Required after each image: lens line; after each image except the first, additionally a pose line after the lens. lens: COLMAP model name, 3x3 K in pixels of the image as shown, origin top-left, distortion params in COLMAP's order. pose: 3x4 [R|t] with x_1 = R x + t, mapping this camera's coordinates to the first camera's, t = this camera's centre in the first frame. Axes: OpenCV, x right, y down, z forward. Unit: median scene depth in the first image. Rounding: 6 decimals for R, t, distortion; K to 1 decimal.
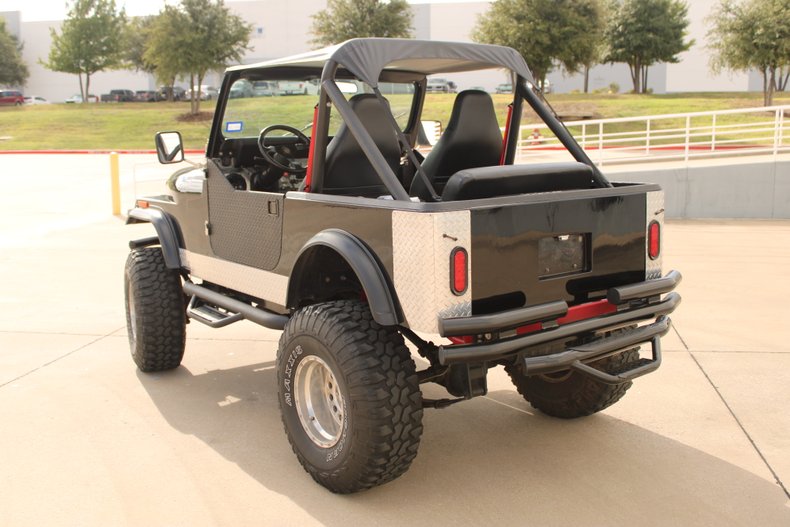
lens RADIAL K [[811.8, 0, 389.9], [0, 811.8, 253.0], [0, 0, 1]] dist [-0.125689, 0.157721]
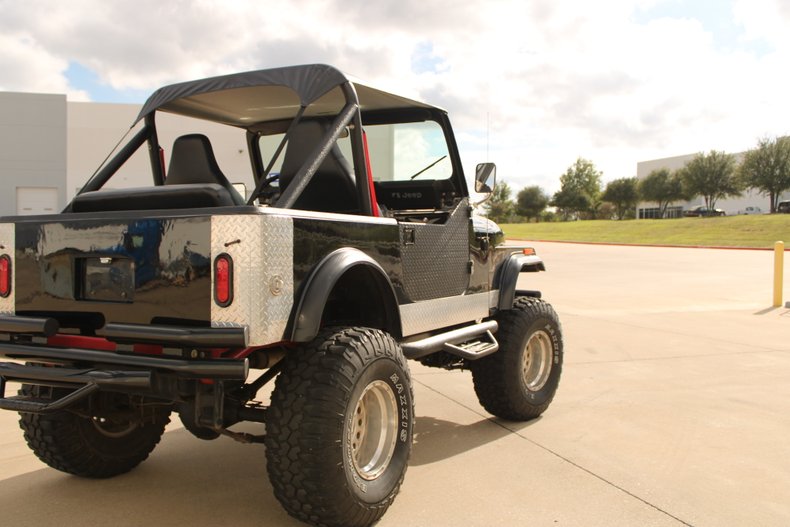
lens RADIAL K [[757.9, 0, 391.7], [0, 757.9, 262.8], [0, 0, 1]] dist [-0.138582, 0.147139]
pose [[0.444501, 0.036151, -0.895048, 0.905485], [-0.140048, 0.989703, -0.029577, -0.029794], [0.884763, 0.138497, 0.444987, 0.732188]]
